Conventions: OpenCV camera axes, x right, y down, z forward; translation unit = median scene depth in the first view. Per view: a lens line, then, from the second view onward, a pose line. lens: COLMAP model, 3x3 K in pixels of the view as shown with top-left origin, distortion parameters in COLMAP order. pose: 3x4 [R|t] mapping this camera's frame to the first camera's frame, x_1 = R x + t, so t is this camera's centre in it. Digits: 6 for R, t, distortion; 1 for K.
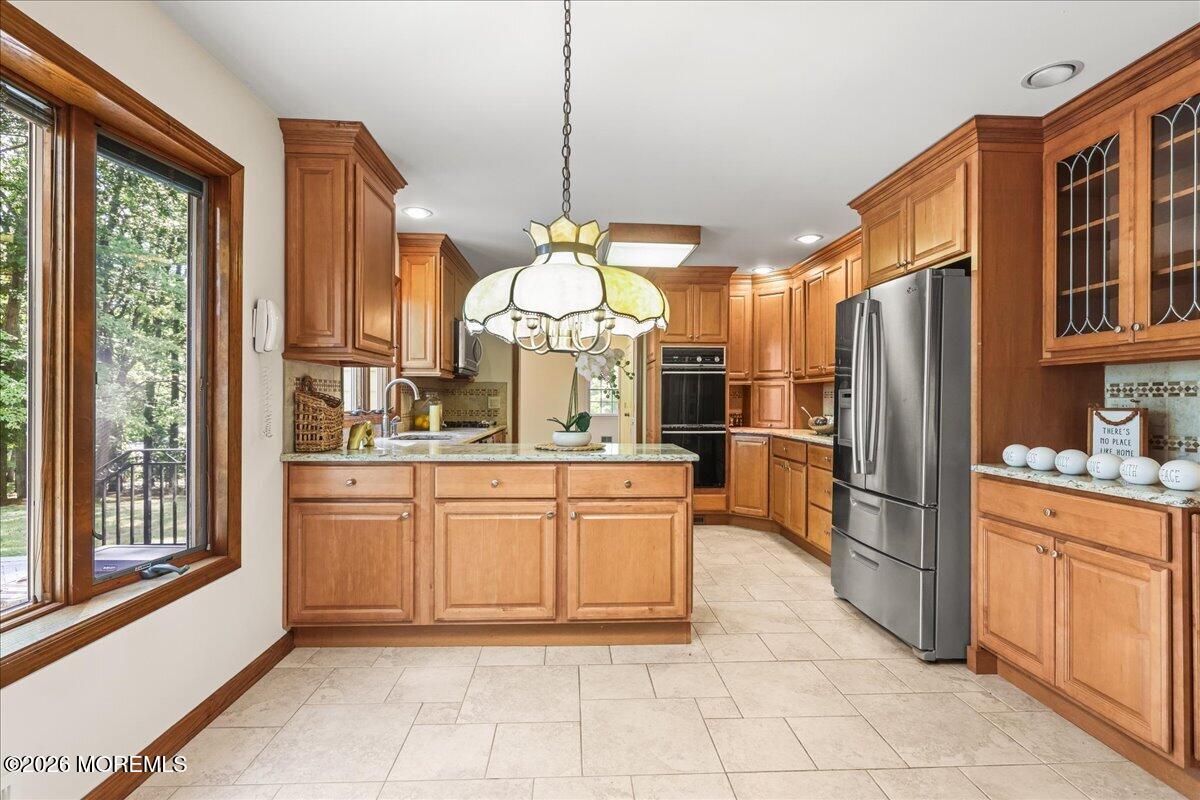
lens RADIAL K [[567.1, 0, 599.1], [0, 567.1, 399.9], [0, 0, 1]] dist [0.002378, 0.000324]
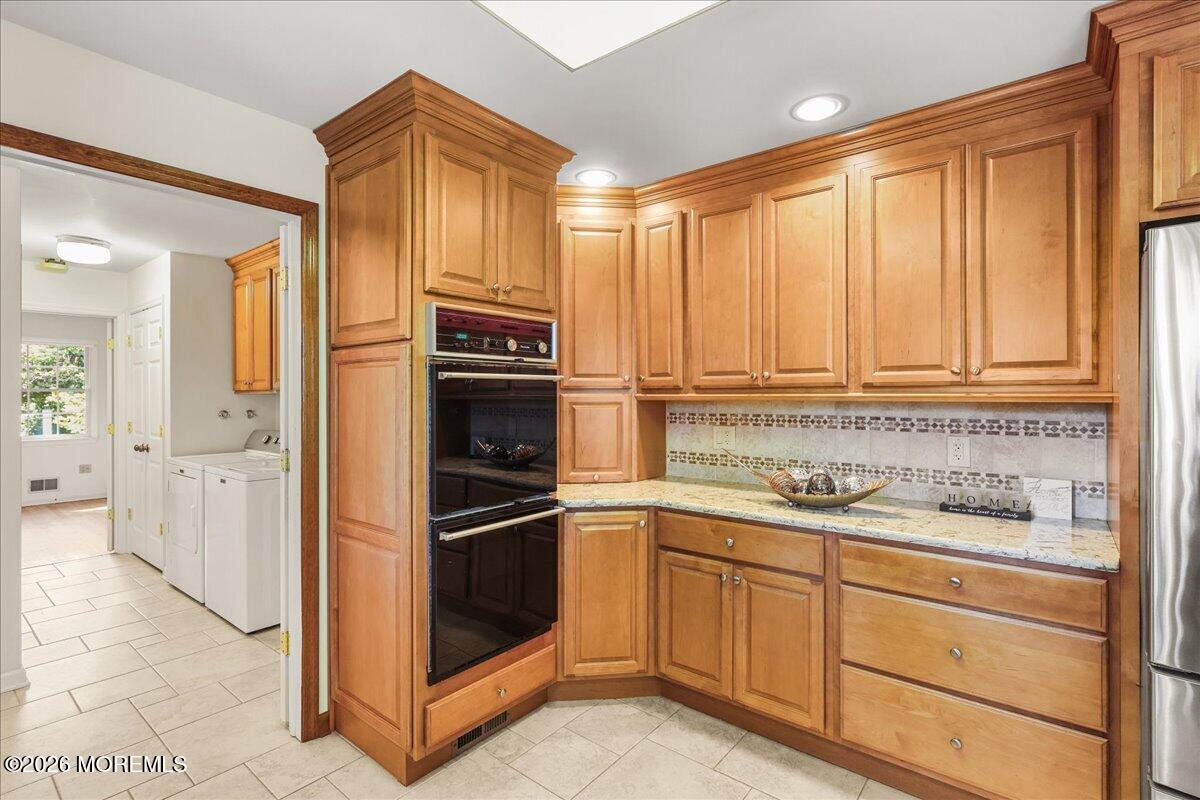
lens RADIAL K [[567.1, 0, 599.0], [0, 567.1, 397.0], [0, 0, 1]] dist [0.002378, 0.000324]
pose [[0.664343, -0.005872, 0.747405, -0.094887], [0.005349, 0.999981, 0.003102, -0.033881], [-0.747408, 0.001937, 0.664362, 0.672076]]
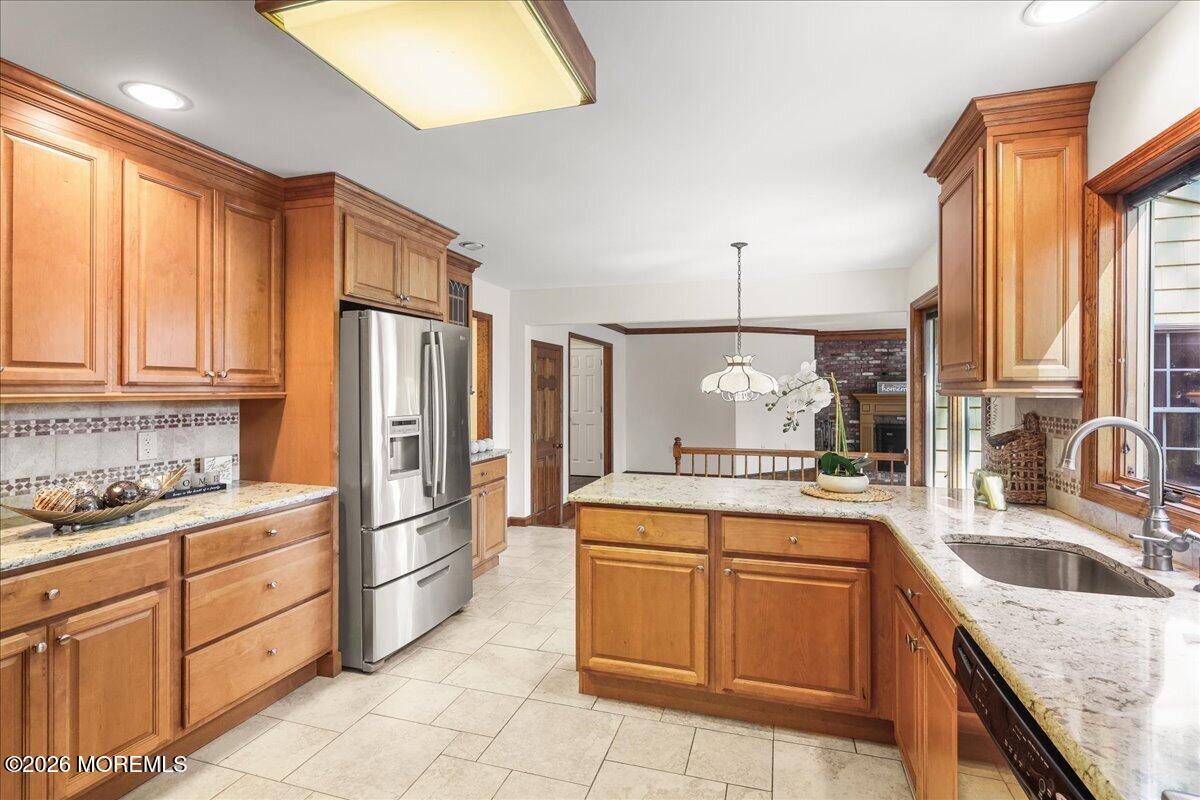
lens RADIAL K [[567.1, 0, 597.6], [0, 567.1, 390.2], [0, 0, 1]] dist [0.002378, 0.000324]
pose [[-0.935551, 0.002907, 0.353181, -0.105083], [0.004021, 0.999989, 0.002421, -0.035194], [-0.353170, 0.003685, -0.935552, 1.058416]]
